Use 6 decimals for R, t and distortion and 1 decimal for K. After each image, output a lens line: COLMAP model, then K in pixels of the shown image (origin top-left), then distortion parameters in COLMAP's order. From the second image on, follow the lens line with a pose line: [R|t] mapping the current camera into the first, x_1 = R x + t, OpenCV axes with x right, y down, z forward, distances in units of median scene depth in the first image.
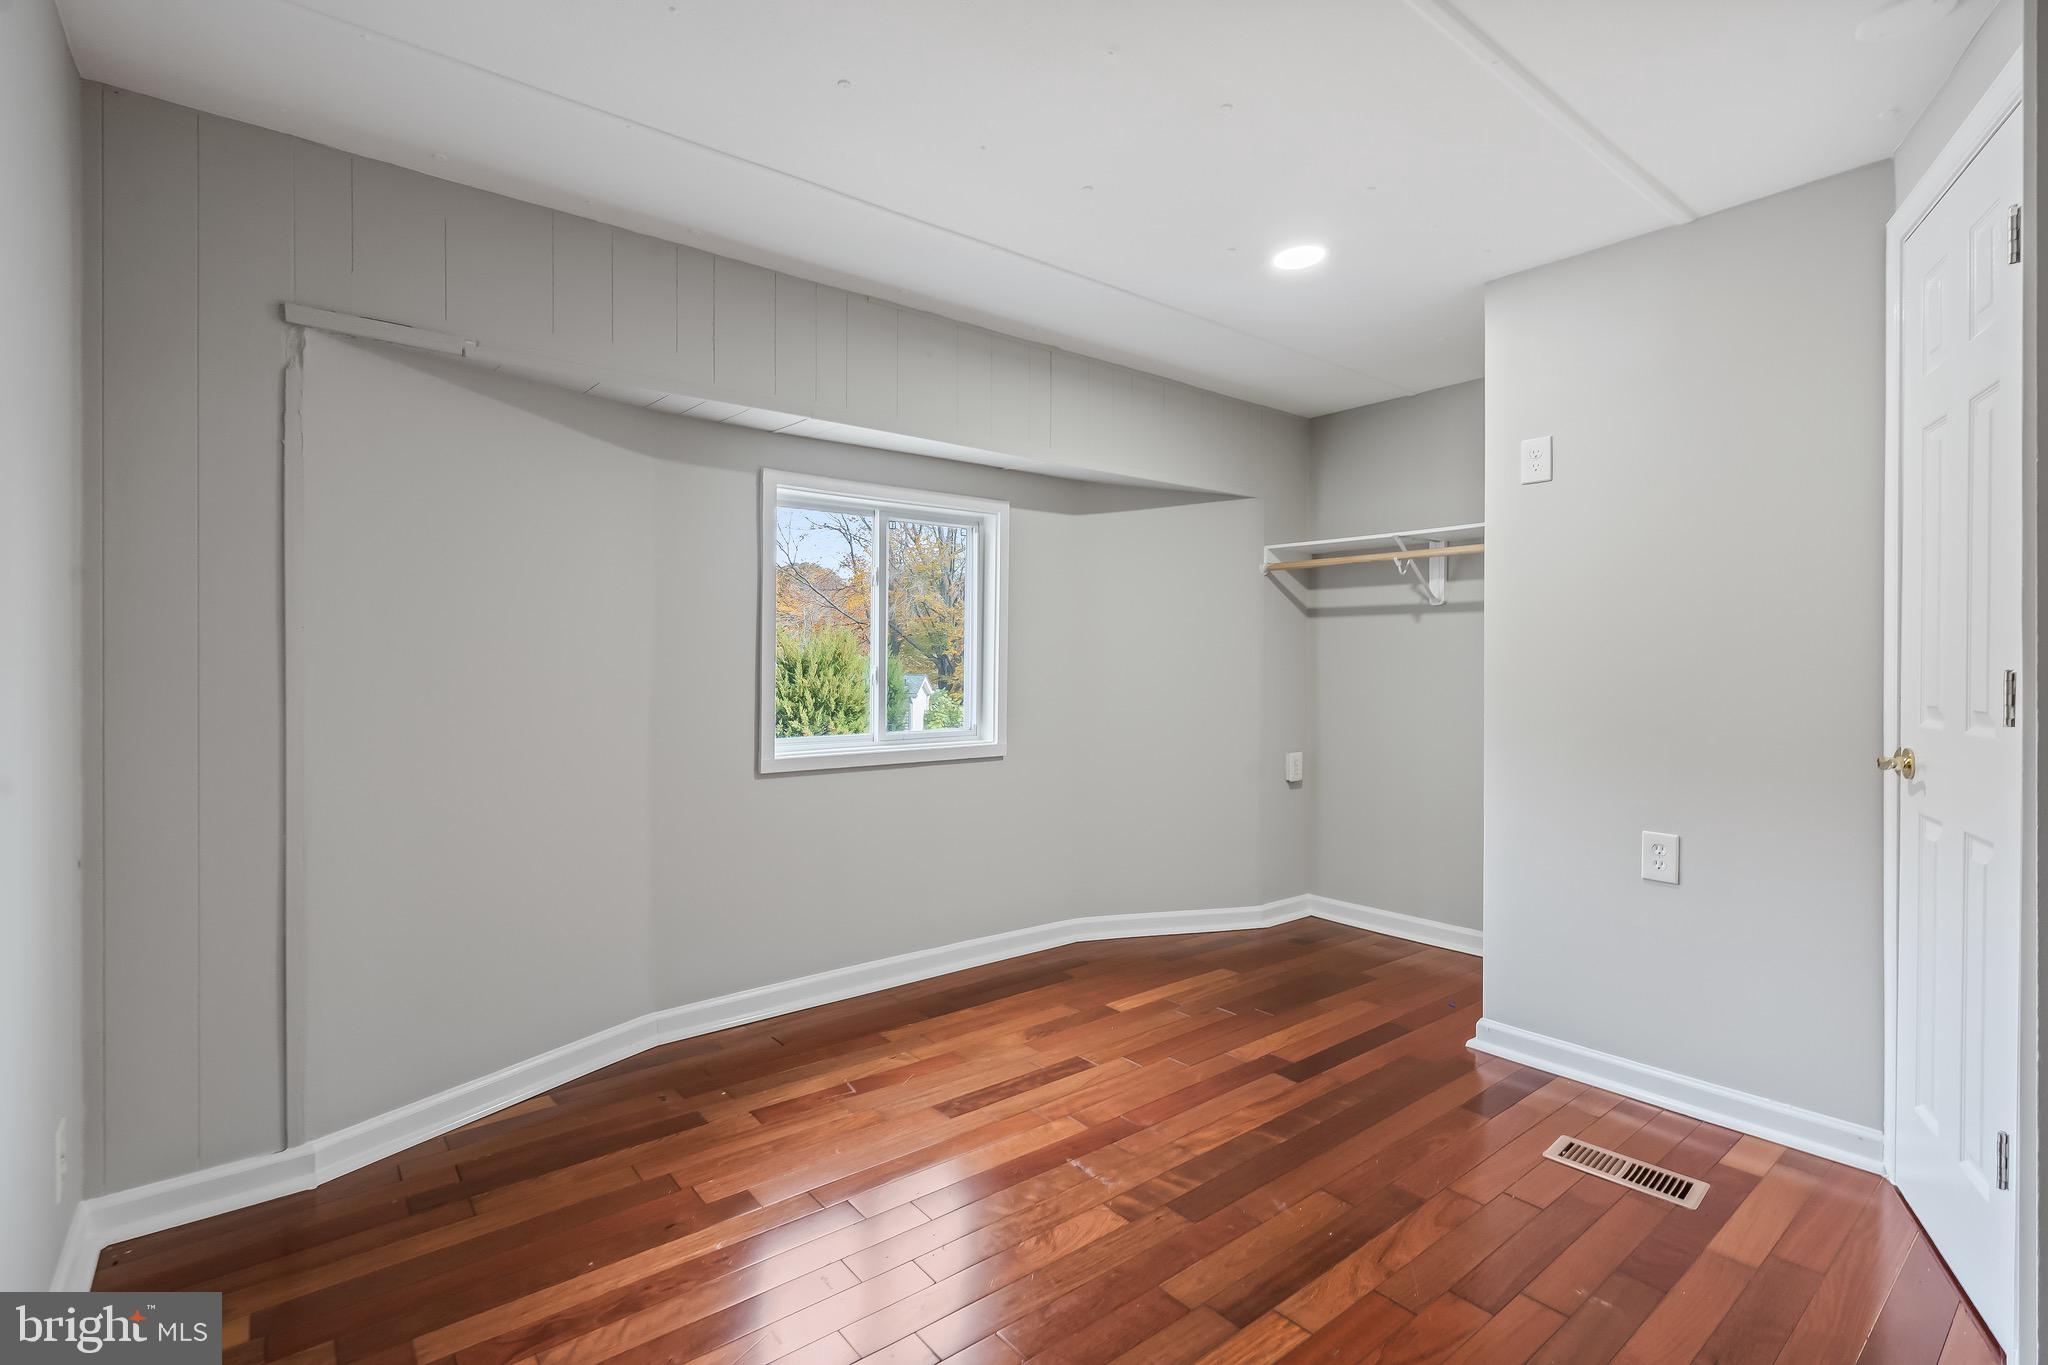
lens RADIAL K [[946.9, 0, 1011.5], [0, 946.9, 663.2], [0, 0, 1]] dist [-0.004079, 0.003537]
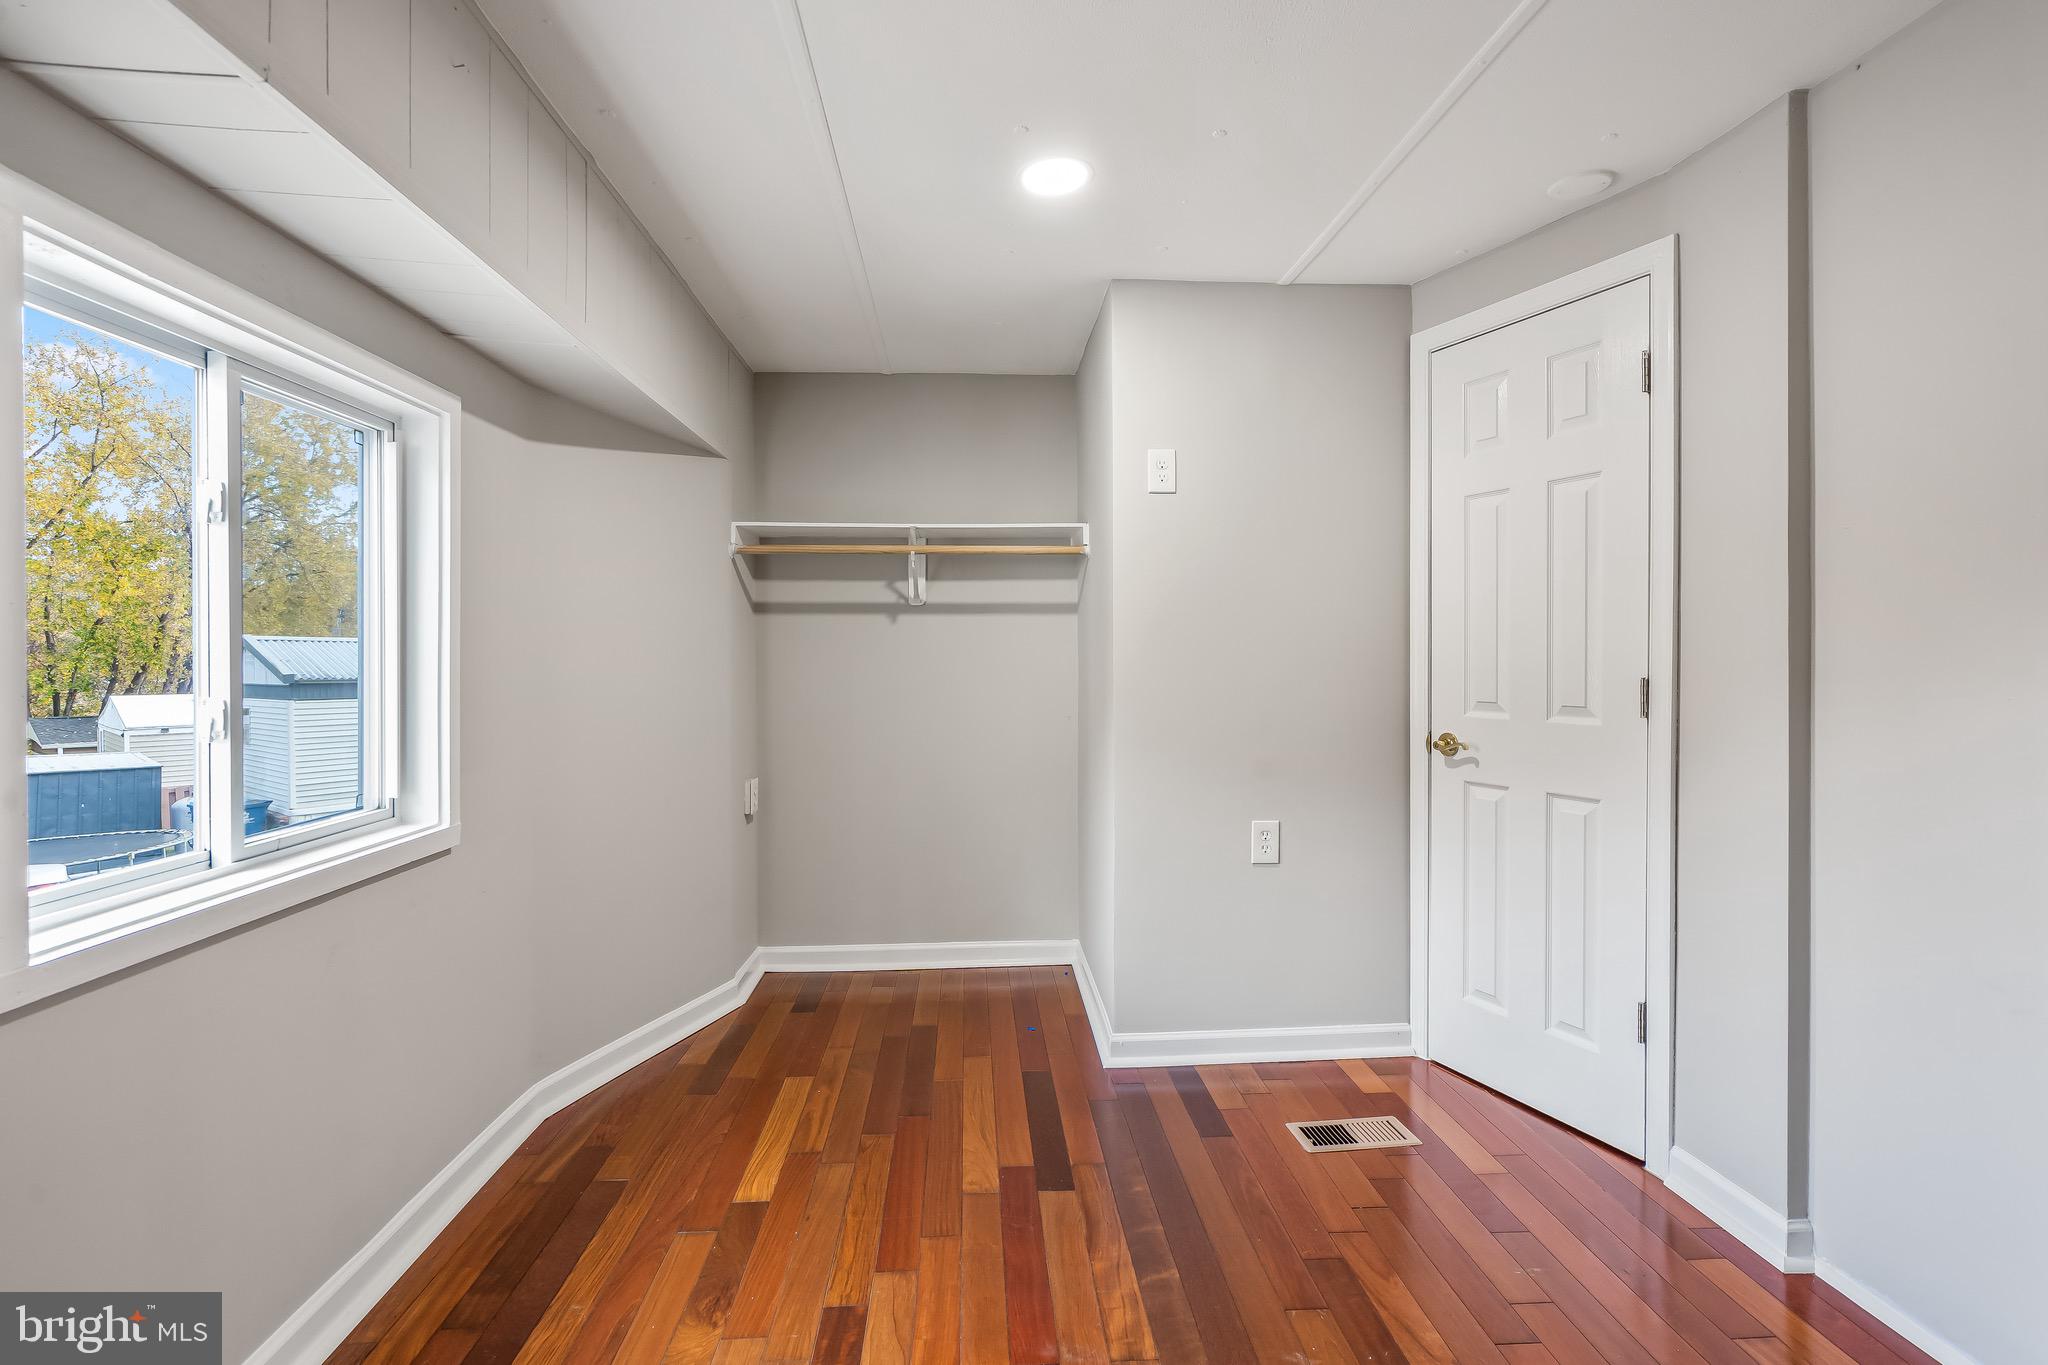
lens RADIAL K [[946.9, 0, 1017.8], [0, 946.9, 664.1], [0, 0, 1]] dist [-0.004079, 0.003537]
pose [[0.578313, -0.014825, 0.815681, -0.292039], [0.007009, 0.999888, 0.013204, -0.017255], [-0.815785, -0.001919, 0.578352, 0.426710]]
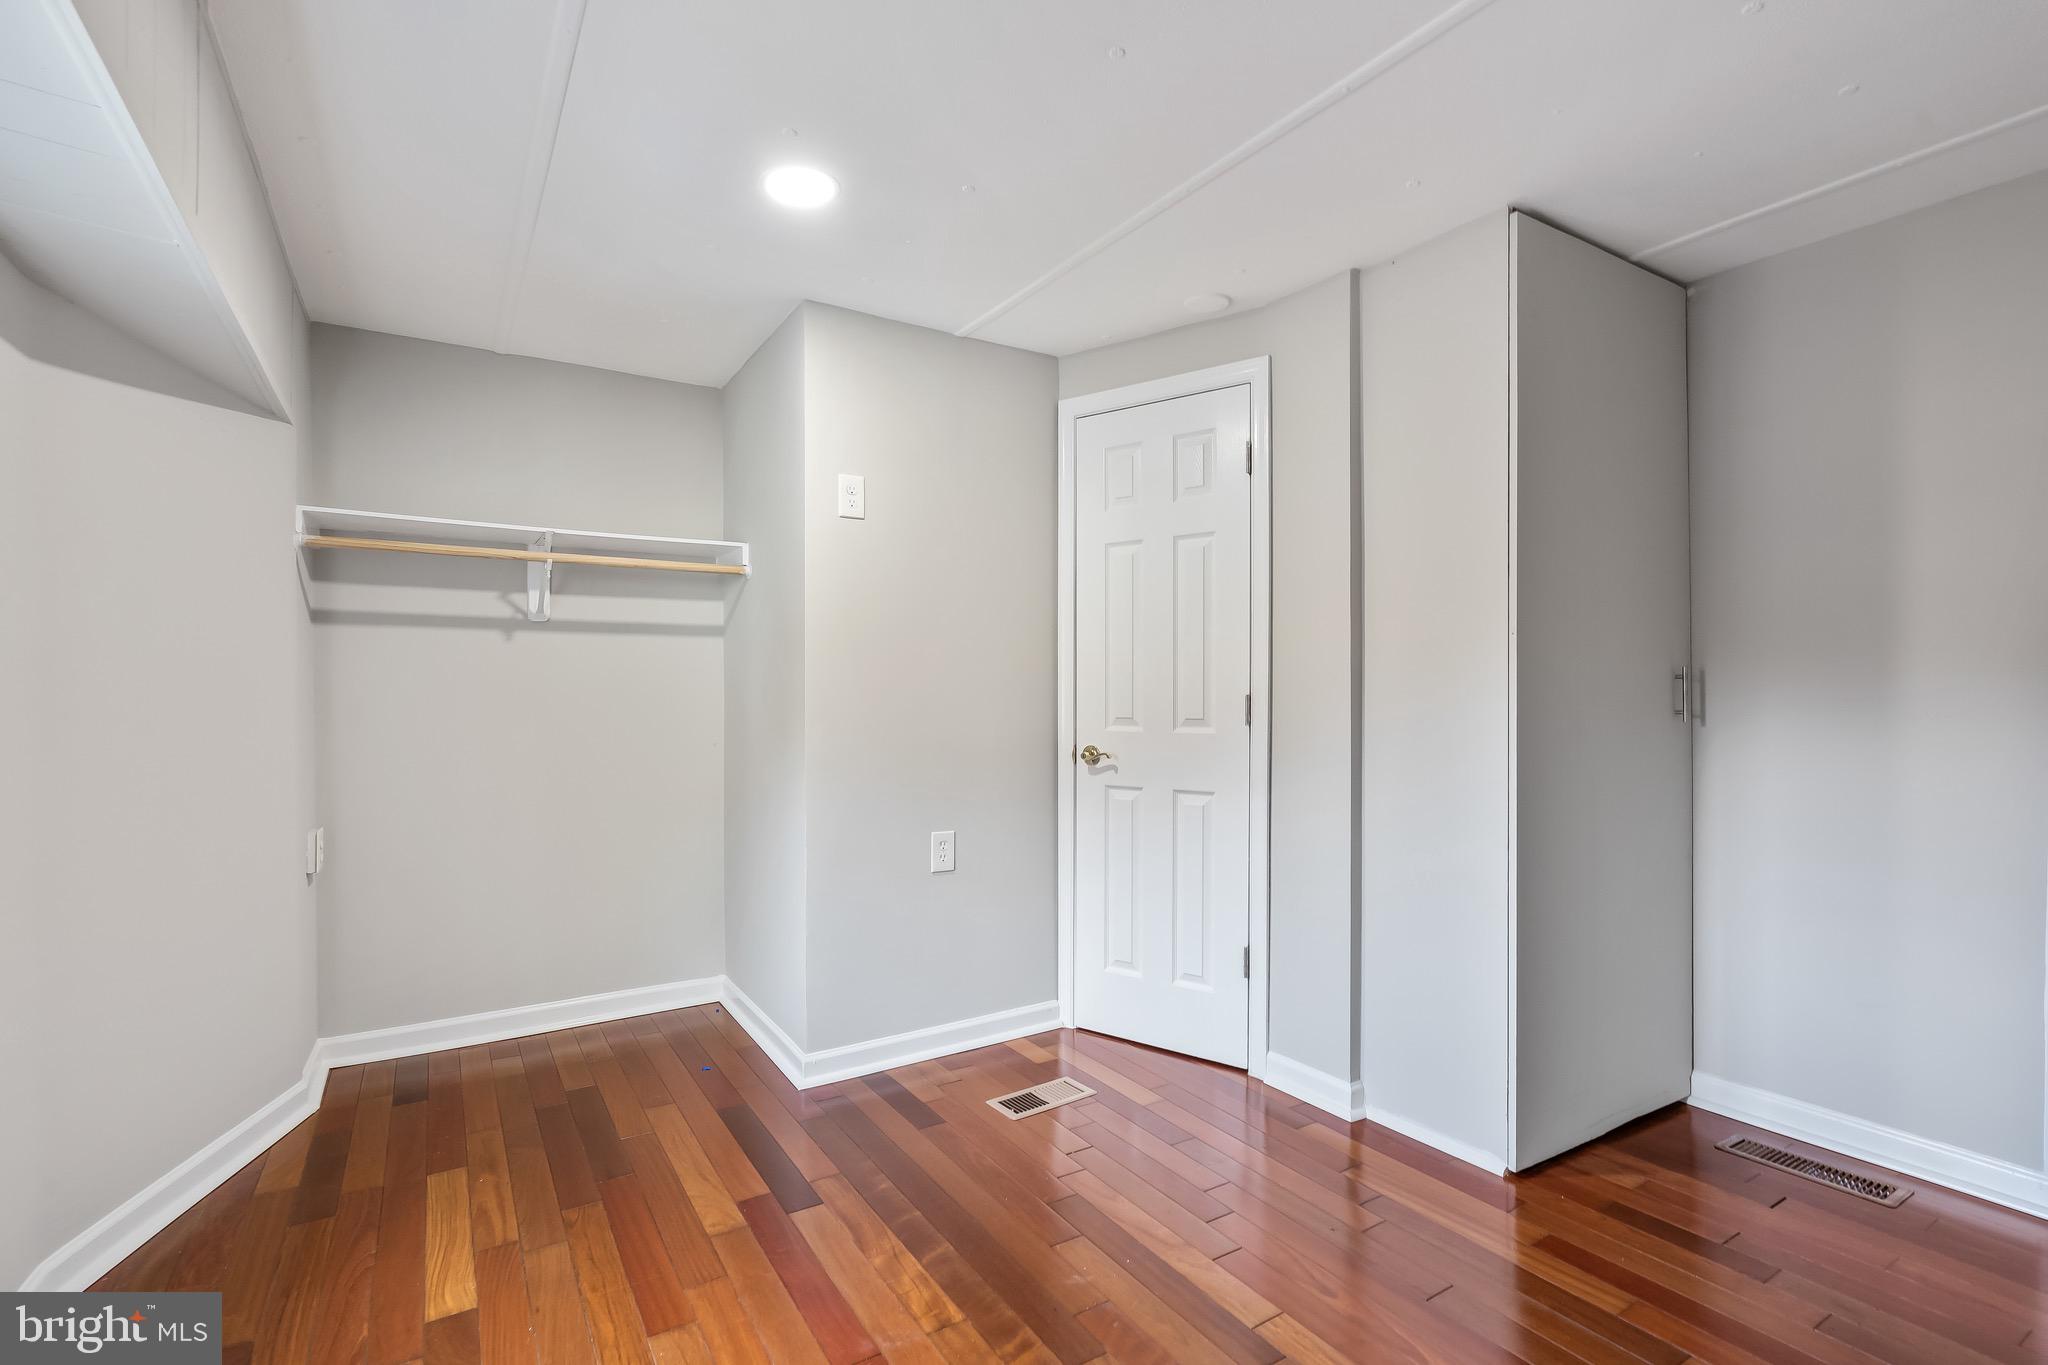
lens RADIAL K [[946.9, 0, 1021.0], [0, 946.9, 703.7], [0, 0, 1]] dist [-0.004079, 0.003537]
pose [[0.112107, -0.017227, 0.993547, -0.367789], [0.001639, 0.999852, 0.017151, -0.003509], [-0.993695, -0.000295, 0.112118, 0.554429]]
